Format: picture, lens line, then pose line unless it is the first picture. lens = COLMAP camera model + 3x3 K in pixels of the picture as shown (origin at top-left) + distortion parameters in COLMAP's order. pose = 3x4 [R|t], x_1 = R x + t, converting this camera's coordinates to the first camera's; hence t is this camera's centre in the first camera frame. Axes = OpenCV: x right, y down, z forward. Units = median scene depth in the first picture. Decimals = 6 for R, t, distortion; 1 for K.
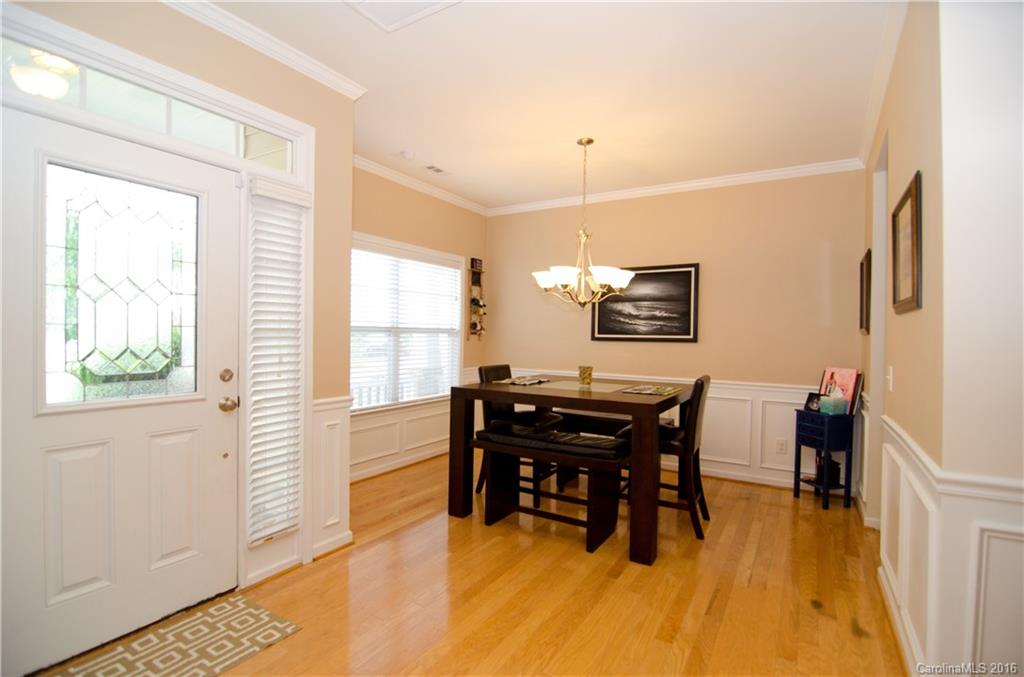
lens RADIAL K [[489.4, 0, 512.0], [0, 489.4, 338.5], [0, 0, 1]] dist [-0.022995, -0.000673]
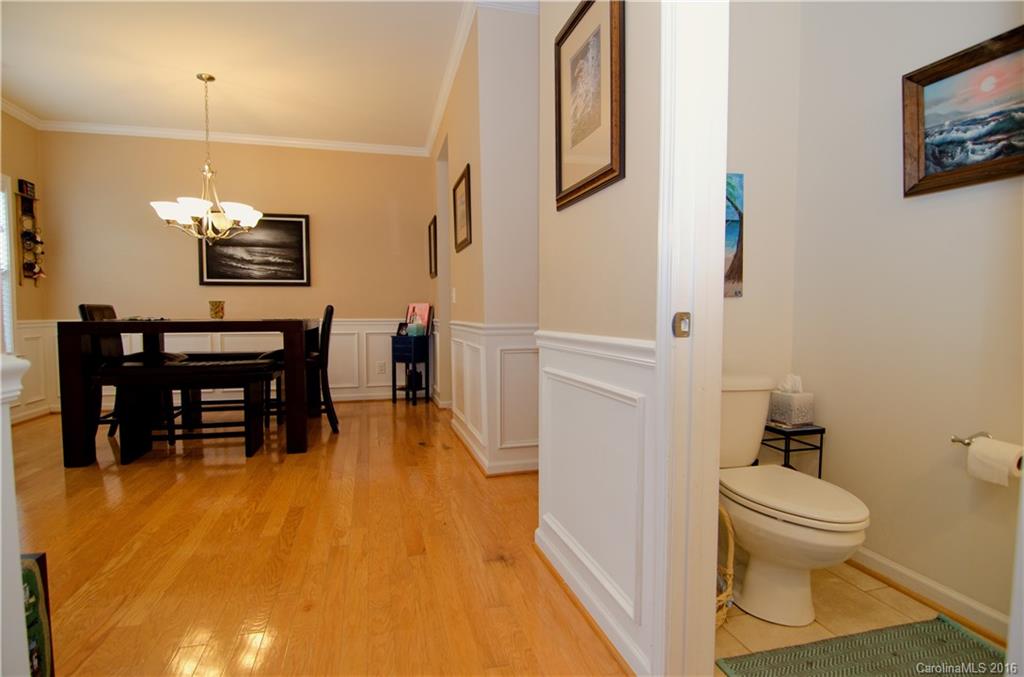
lens RADIAL K [[509.0, 0, 512.0], [0, 509.0, 338.5], [0, 0, 1]] dist [-0.012516, -0.000533]
pose [[0.686721, -0.062876, 0.724197, -0.180050], [0.023516, 0.997652, 0.064319, 0.073337], [-0.726541, -0.027139, 0.686587, -0.170859]]
